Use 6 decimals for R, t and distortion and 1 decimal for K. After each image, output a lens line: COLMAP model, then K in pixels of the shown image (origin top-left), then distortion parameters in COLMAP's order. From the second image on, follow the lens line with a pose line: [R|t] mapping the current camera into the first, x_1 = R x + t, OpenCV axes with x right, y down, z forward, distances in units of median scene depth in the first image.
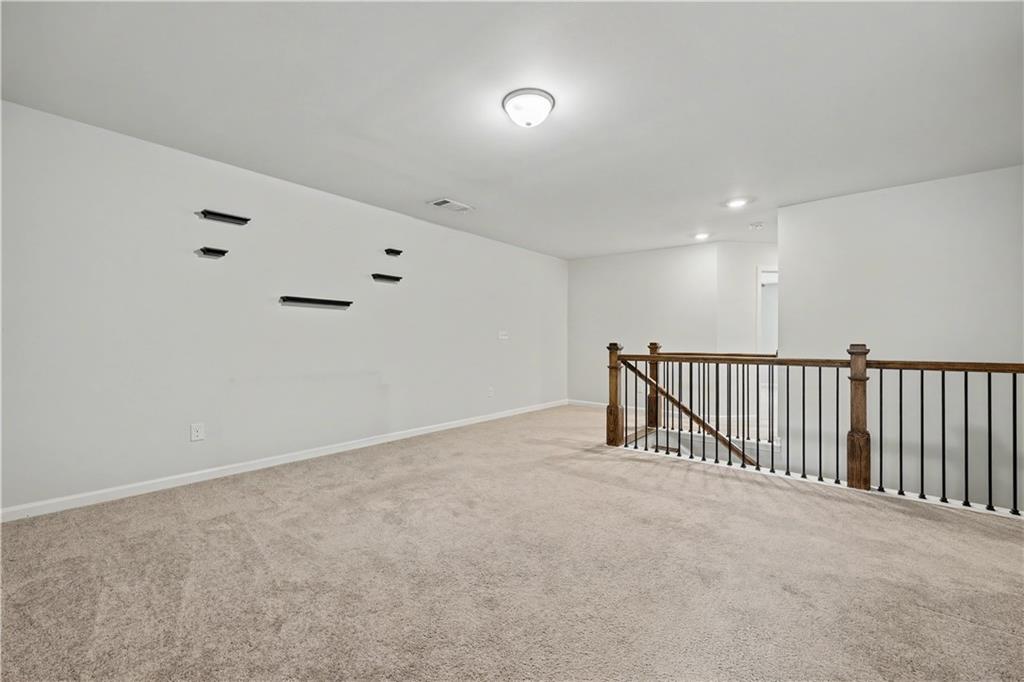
lens RADIAL K [[418.9, 0, 512.0], [0, 418.9, 341.0], [0, 0, 1]] dist [-0.000624, -0.000011]
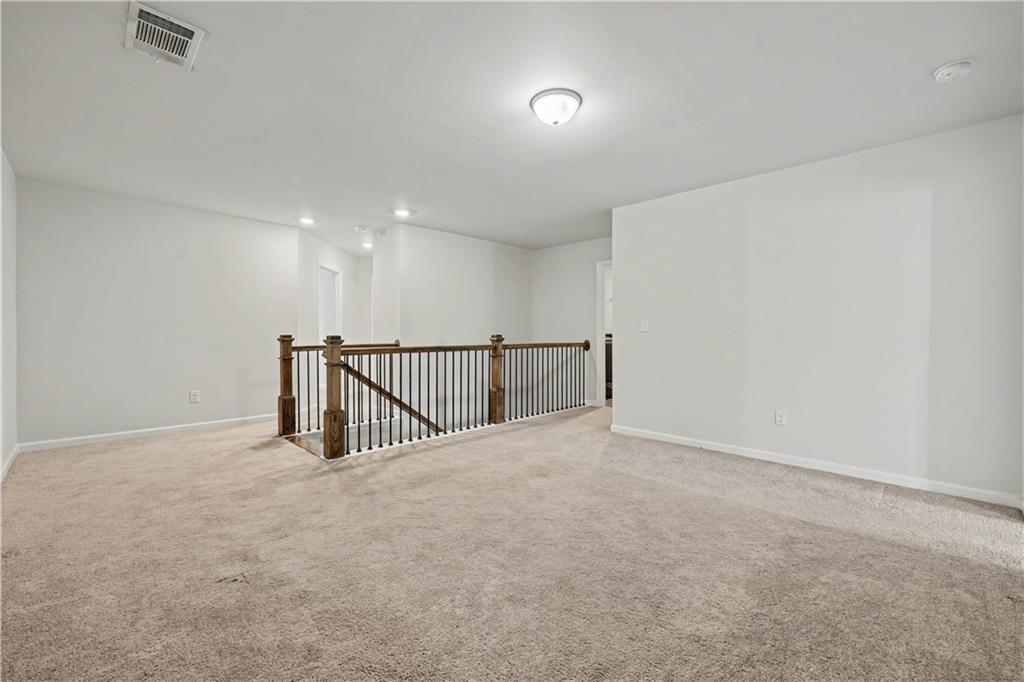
lens RADIAL K [[417.0, 0, 511.4], [0, 417.0, 329.8], [0, 0, 1]] dist [0.000375, 0.000034]
pose [[0.087947, 0.008721, 0.996087, -0.641669], [0.000562, 0.999961, -0.008805, 0.001291], [-0.996125, 0.001334, 0.087938, 0.660589]]
